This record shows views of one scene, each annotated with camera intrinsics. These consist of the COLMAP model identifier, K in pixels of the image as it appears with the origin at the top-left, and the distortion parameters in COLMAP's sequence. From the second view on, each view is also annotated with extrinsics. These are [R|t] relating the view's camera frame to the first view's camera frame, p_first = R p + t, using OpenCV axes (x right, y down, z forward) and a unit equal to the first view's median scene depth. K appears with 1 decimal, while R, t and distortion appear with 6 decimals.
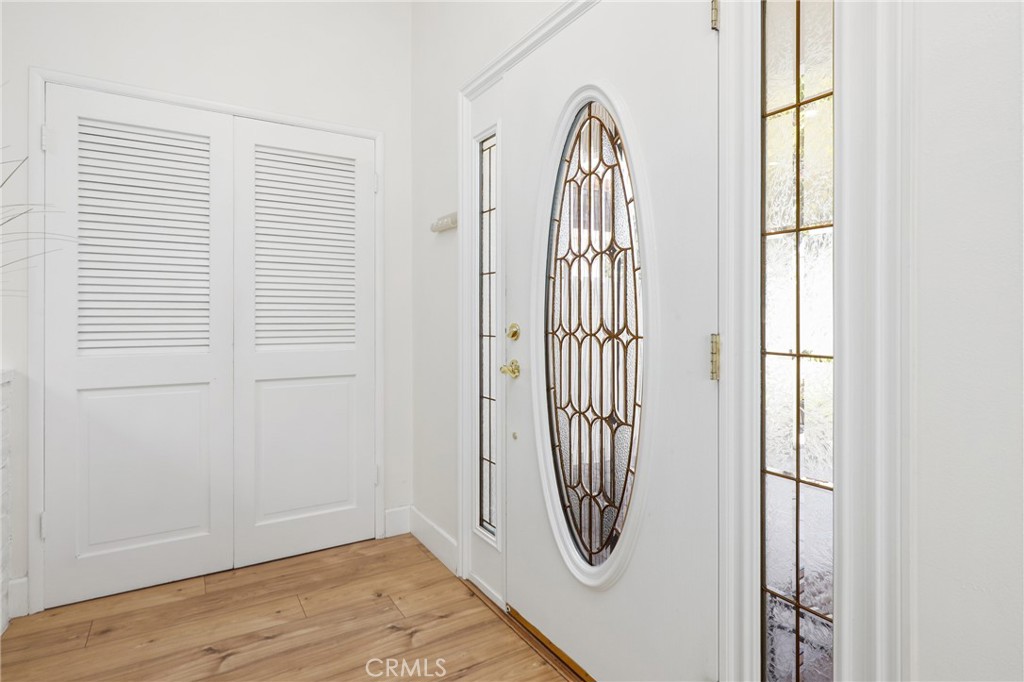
lens RADIAL K [[524.6, 0, 494.2], [0, 524.6, 315.4], [0, 0, 1]] dist [-0.000768, -0.000867]
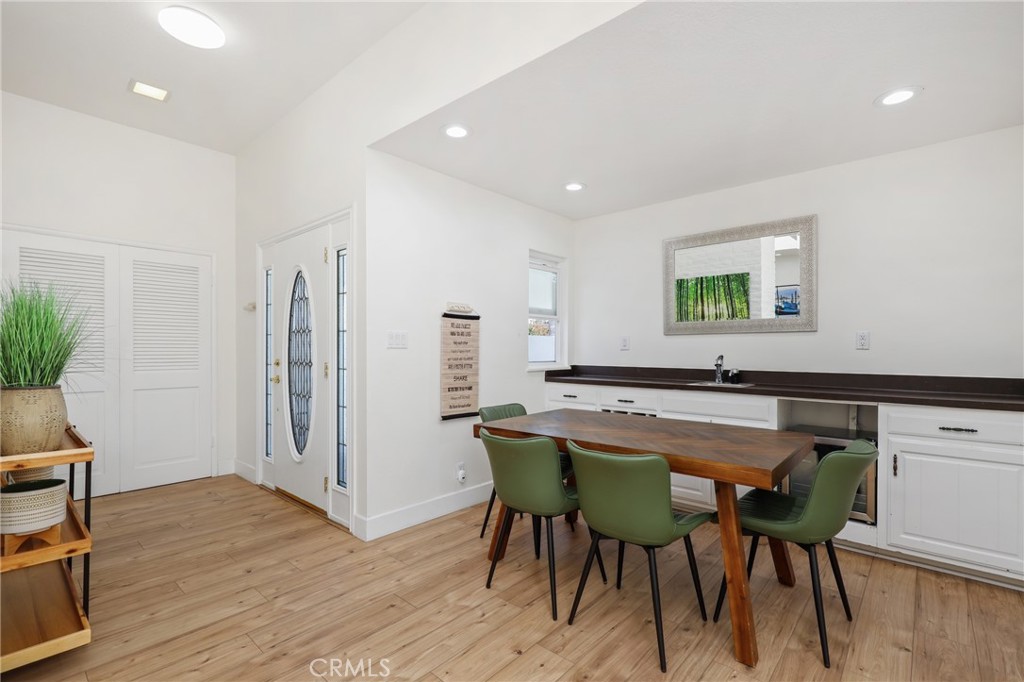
lens RADIAL K [[463.9, 0, 515.7], [0, 463.9, 346.0], [0, 0, 1]] dist [0.003098, -0.001173]
pose [[0.953857, 0.000180, 0.300263, 0.376628], [-0.000926, 0.999997, 0.002342, -0.040451], [-0.300261, -0.002512, 0.953854, -1.085645]]
